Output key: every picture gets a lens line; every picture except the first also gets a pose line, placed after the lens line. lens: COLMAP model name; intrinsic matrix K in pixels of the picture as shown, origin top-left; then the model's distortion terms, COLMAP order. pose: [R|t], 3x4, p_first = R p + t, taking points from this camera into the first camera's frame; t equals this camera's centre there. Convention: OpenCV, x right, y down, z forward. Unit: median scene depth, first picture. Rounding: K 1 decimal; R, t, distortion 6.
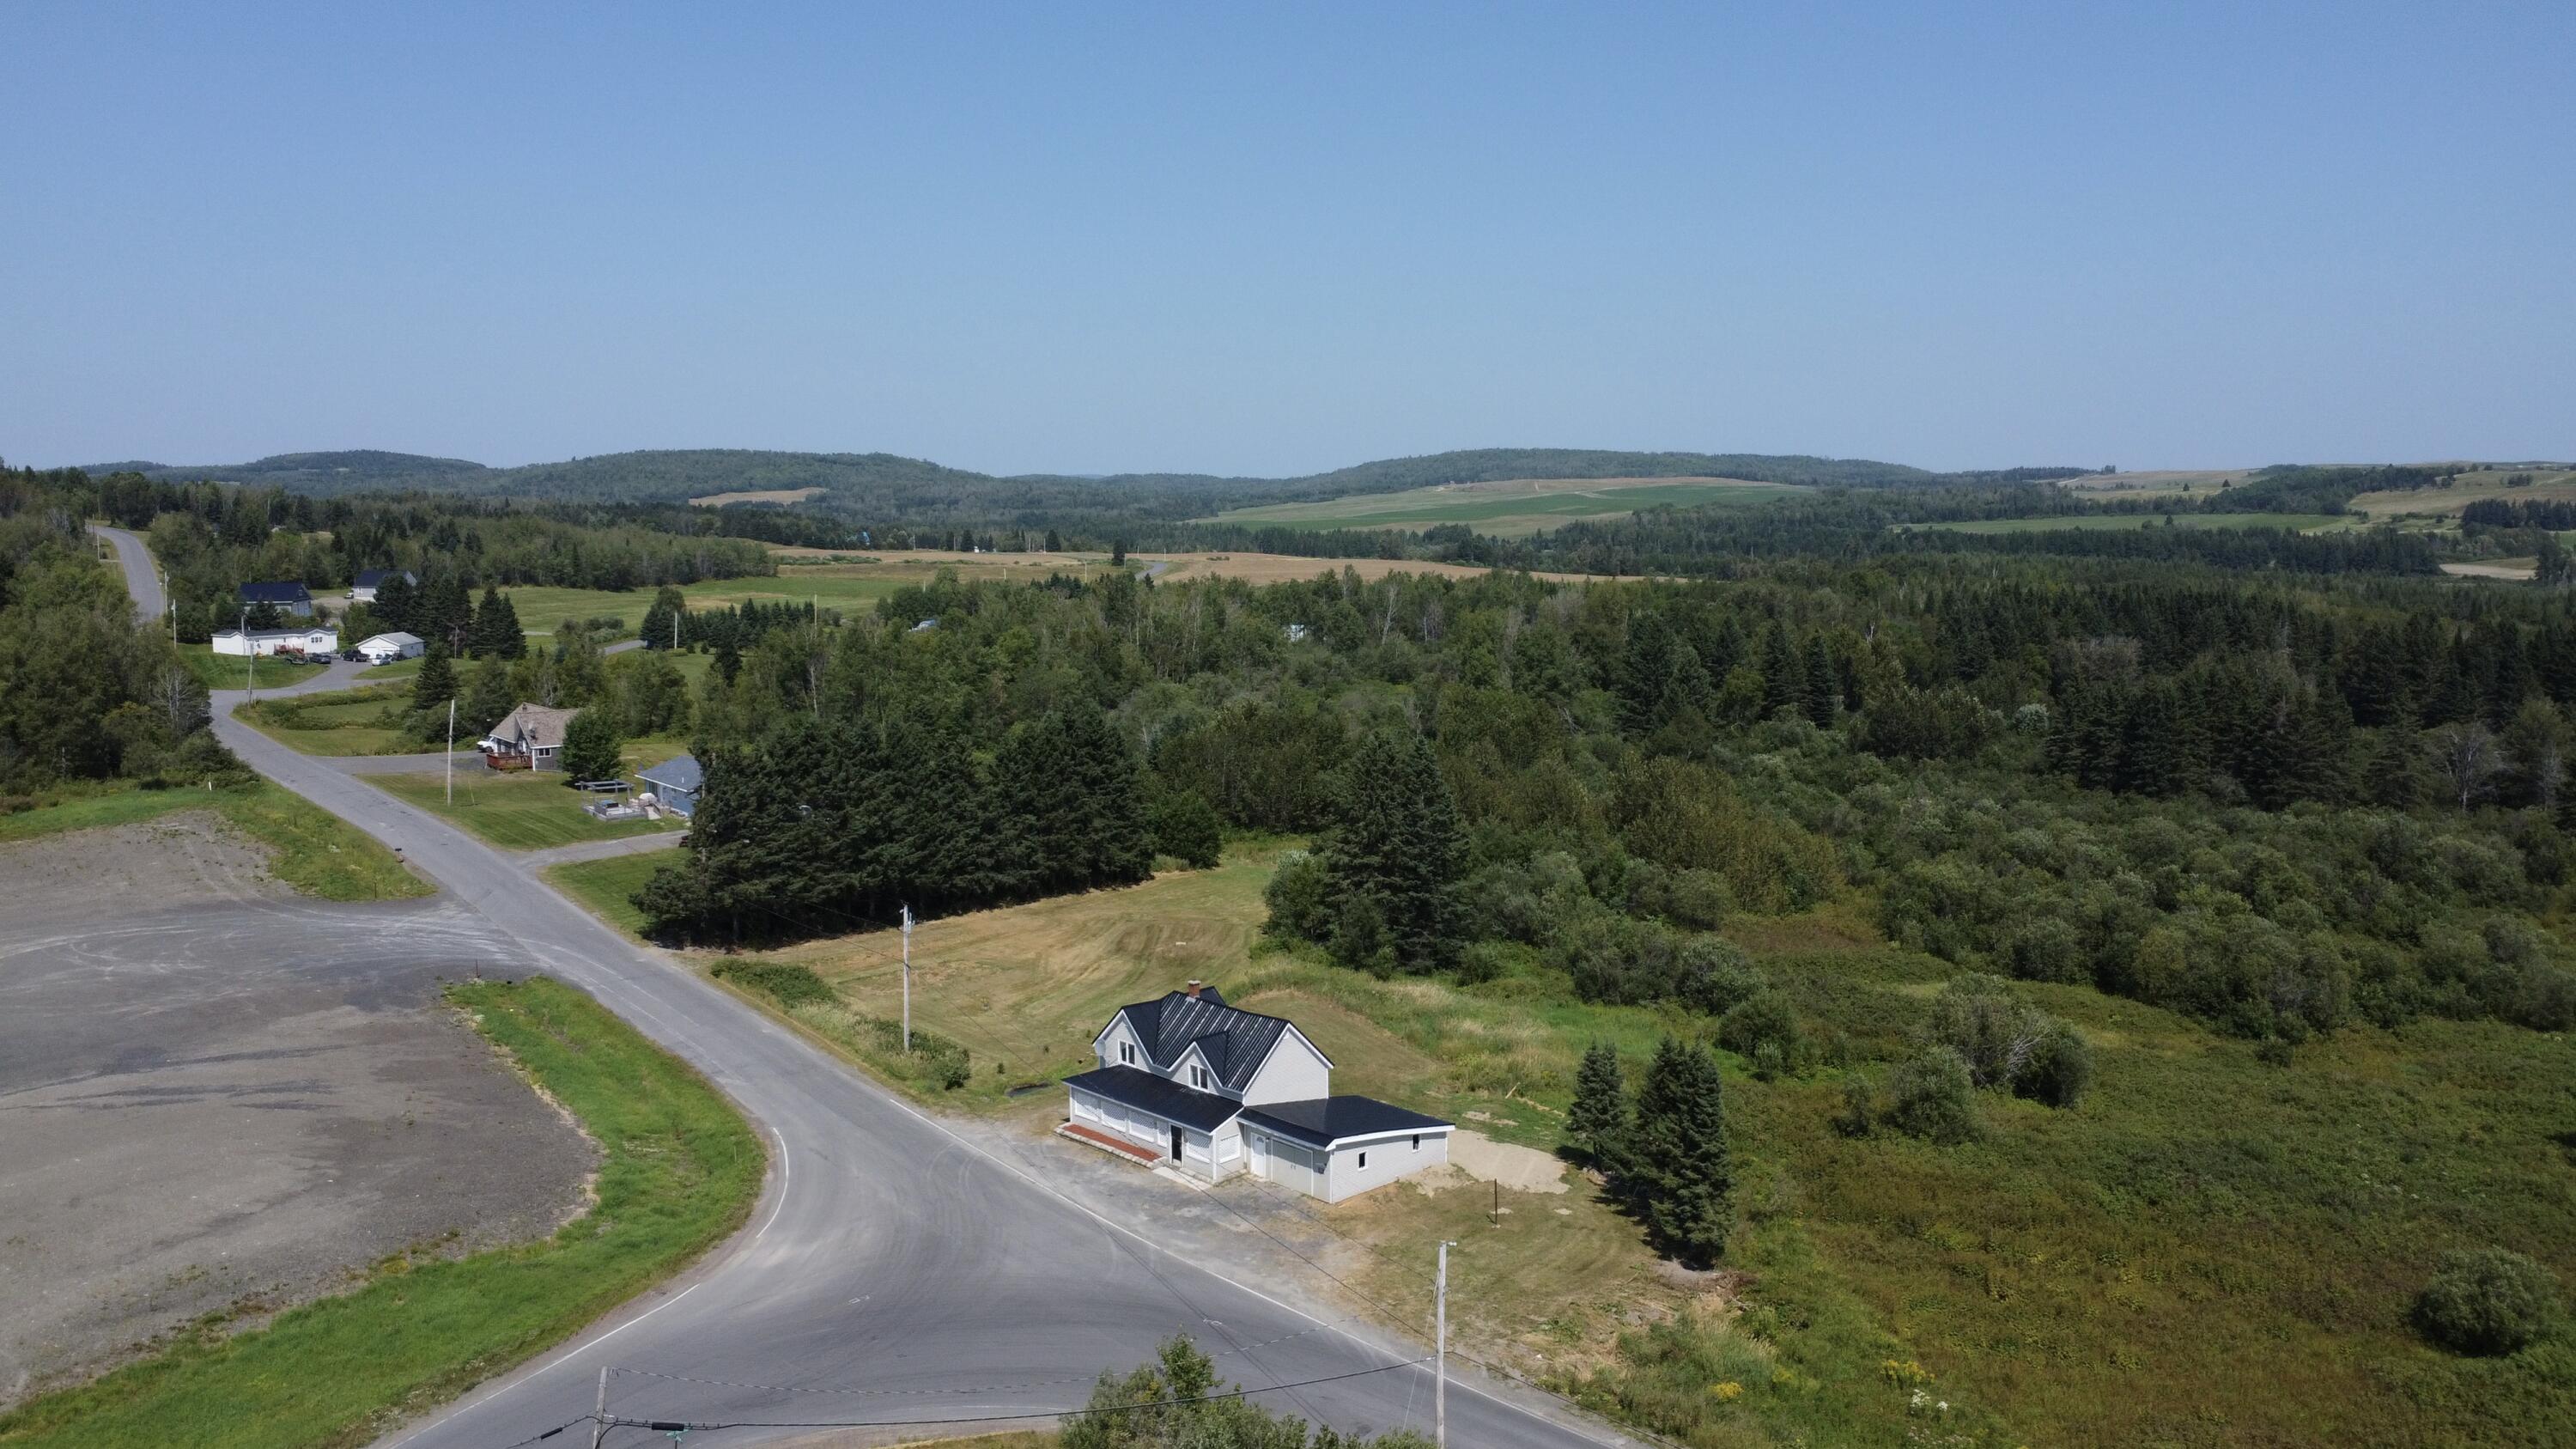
lens RADIAL K [[1944.0, 0, 1275.6], [0, 1944.0, 726.7], [0, 0, 1]] dist [0.006603, -0.005200]
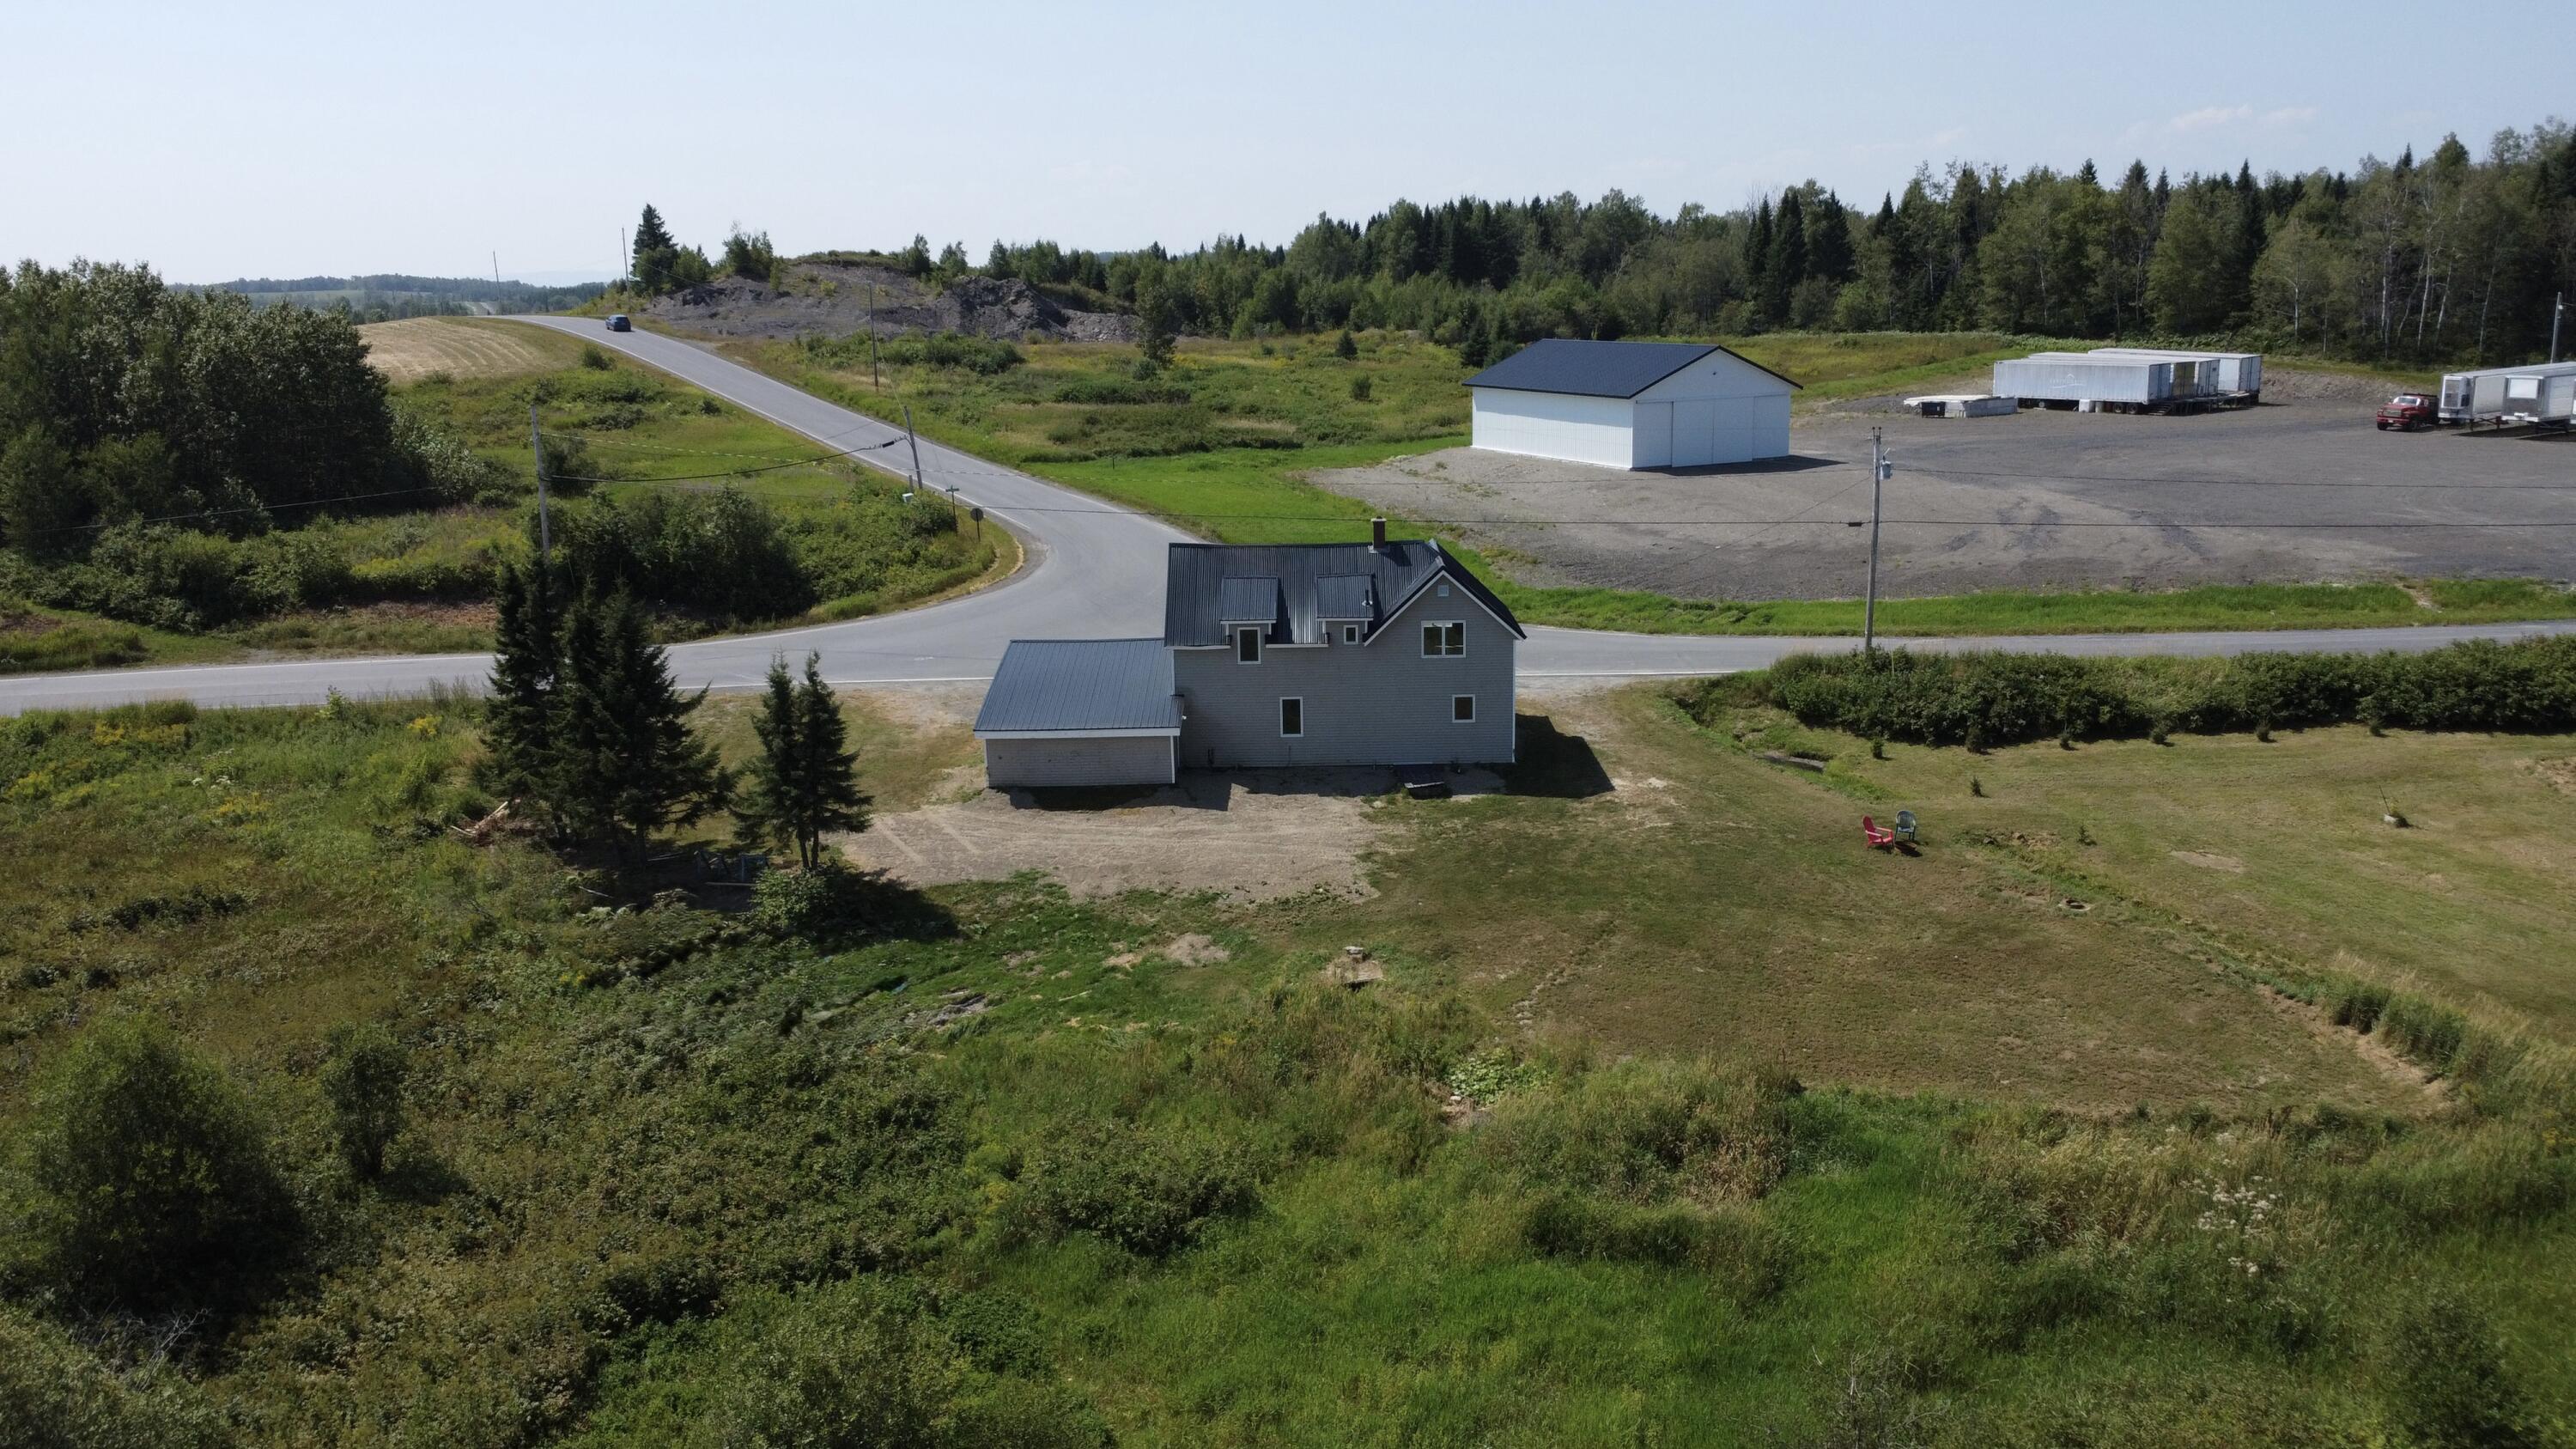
lens RADIAL K [[1944.0, 0, 1275.9], [0, 1944.0, 719.4], [0, 0, 1]] dist [0.006603, -0.005200]
pose [[-0.704162, 0.181726, -0.686390, 0.241633], [-0.054589, 0.949976, 0.307515, -0.002150], [0.707938, 0.254009, -0.659017, 0.778097]]
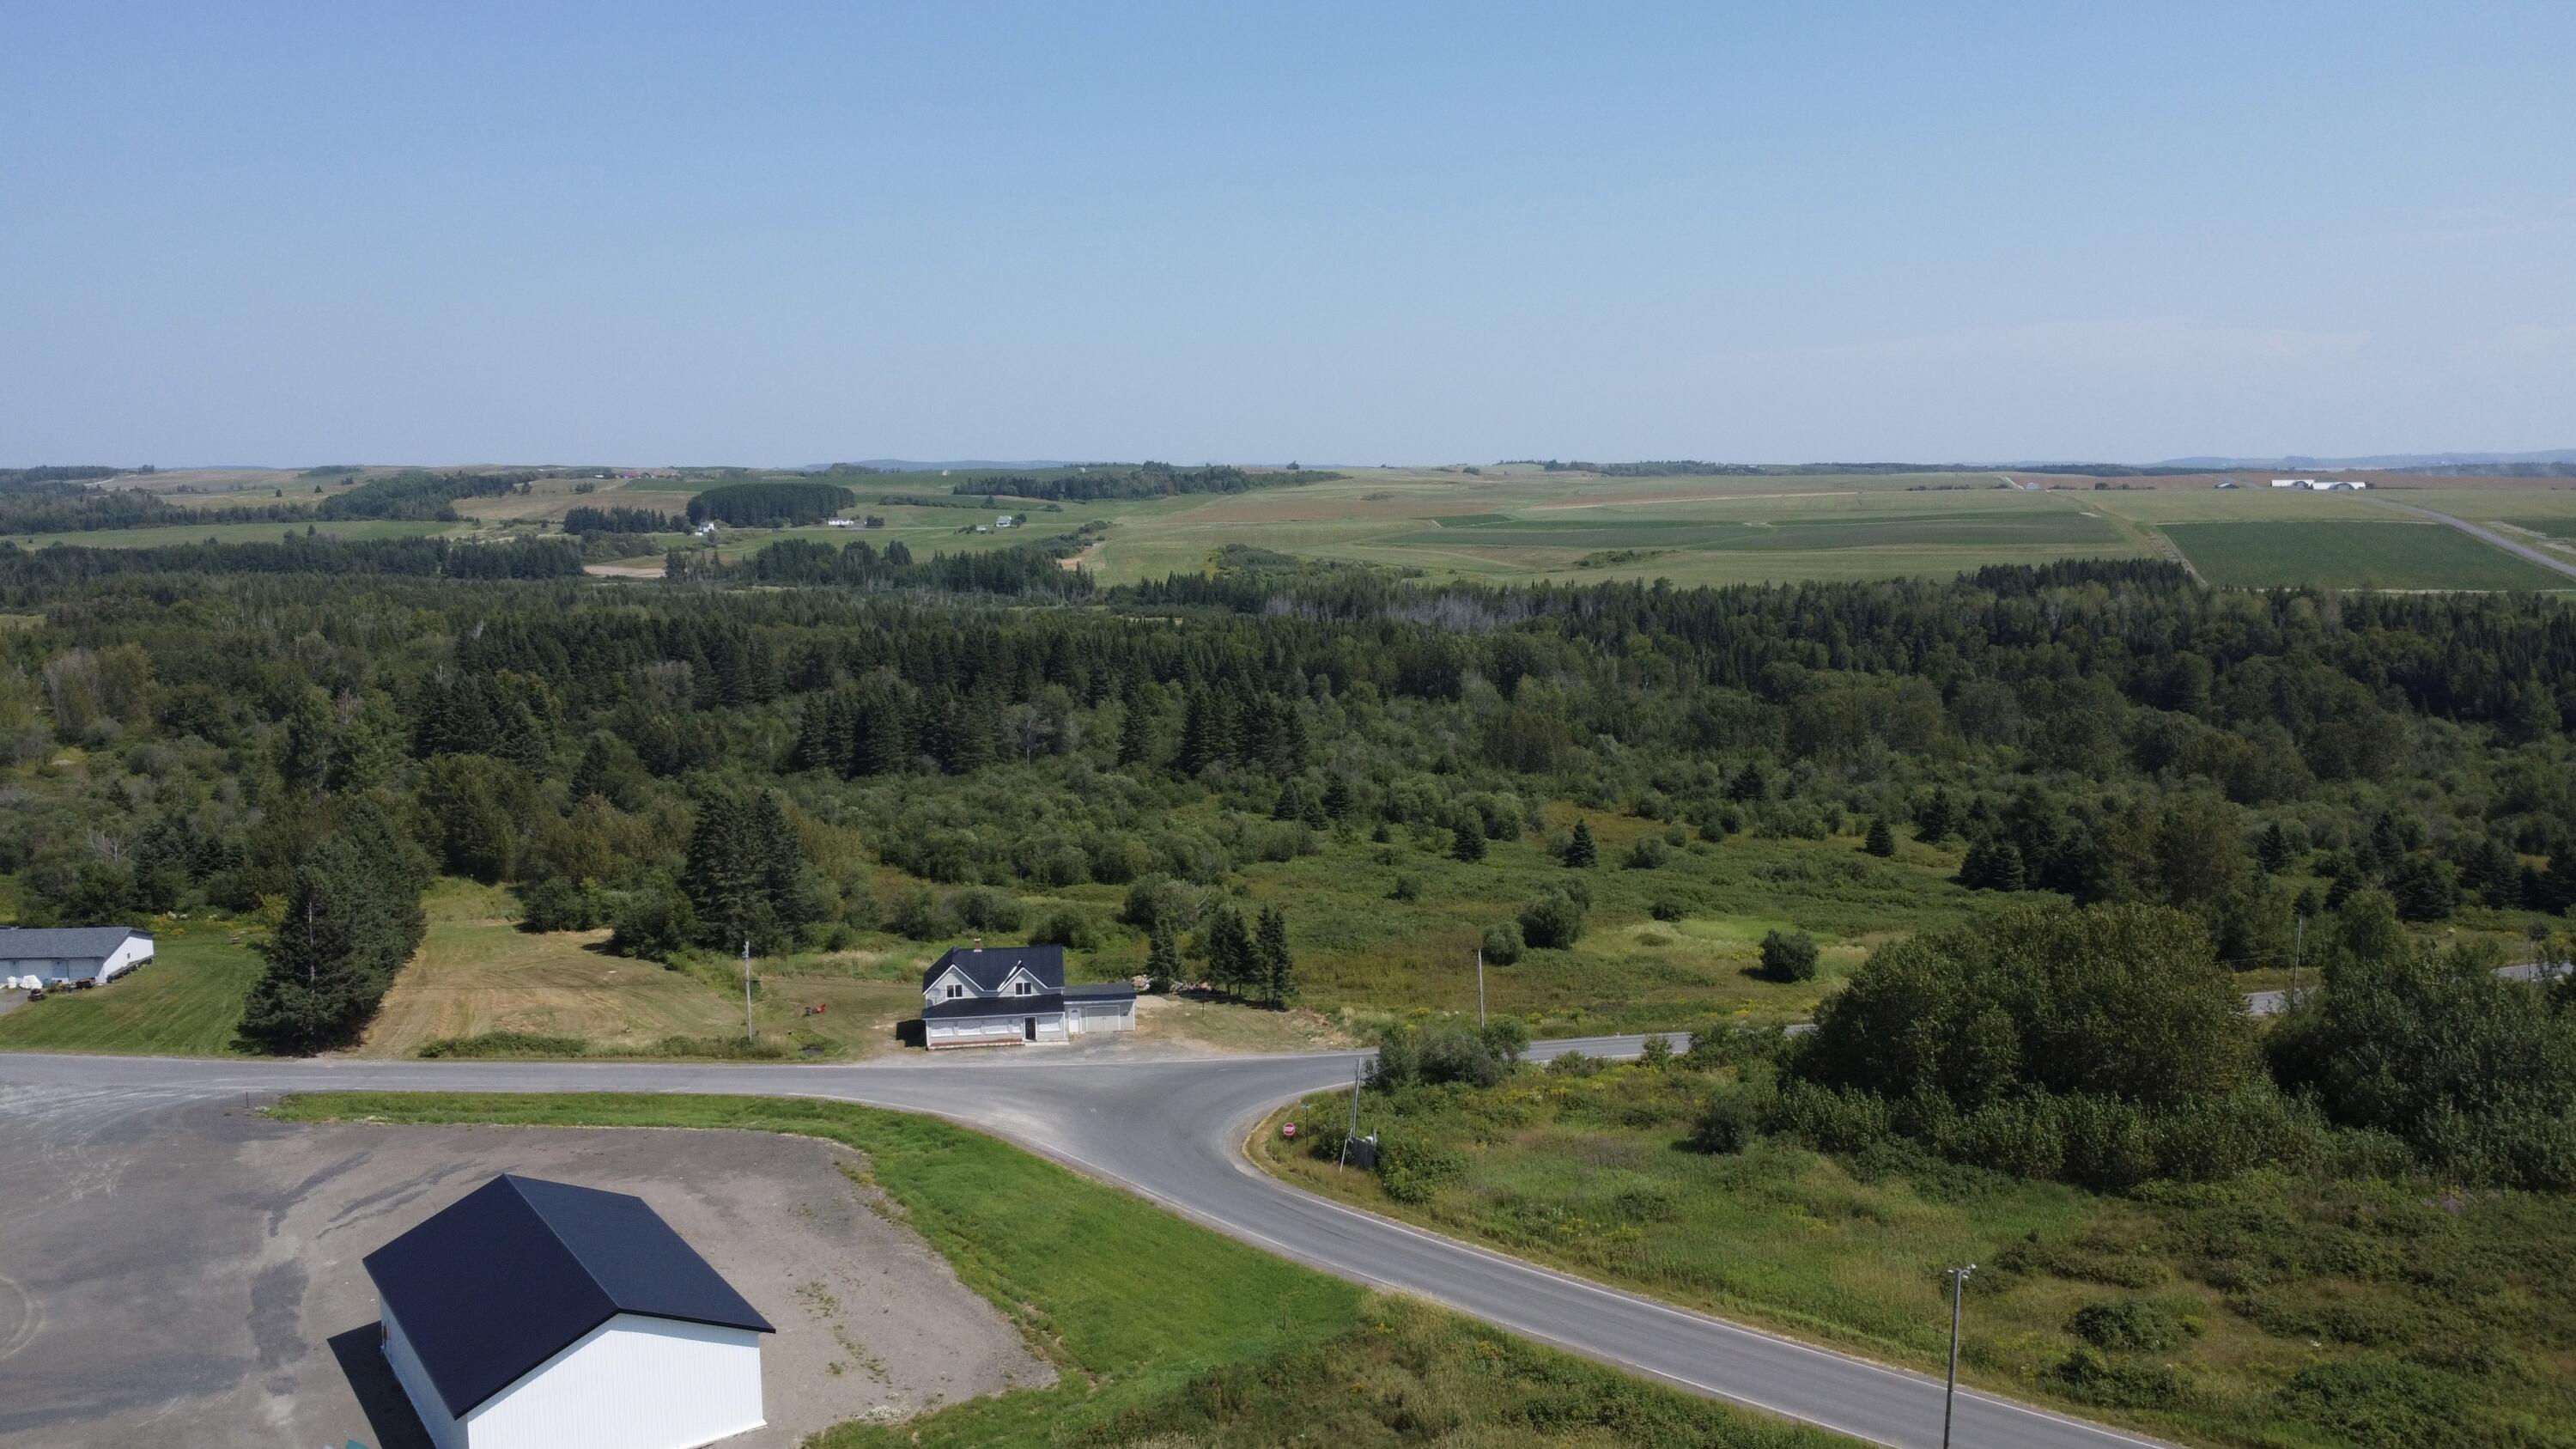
lens RADIAL K [[1944.0, 0, 1288.3], [0, 1944.0, 717.0], [0, 0, 1]] dist [0.006603, -0.005200]
pose [[0.576033, -0.099737, 0.811319, -0.657577], [0.100551, 0.993636, 0.050759, -0.061465], [-0.811219, 0.052340, 0.582395, -0.096677]]
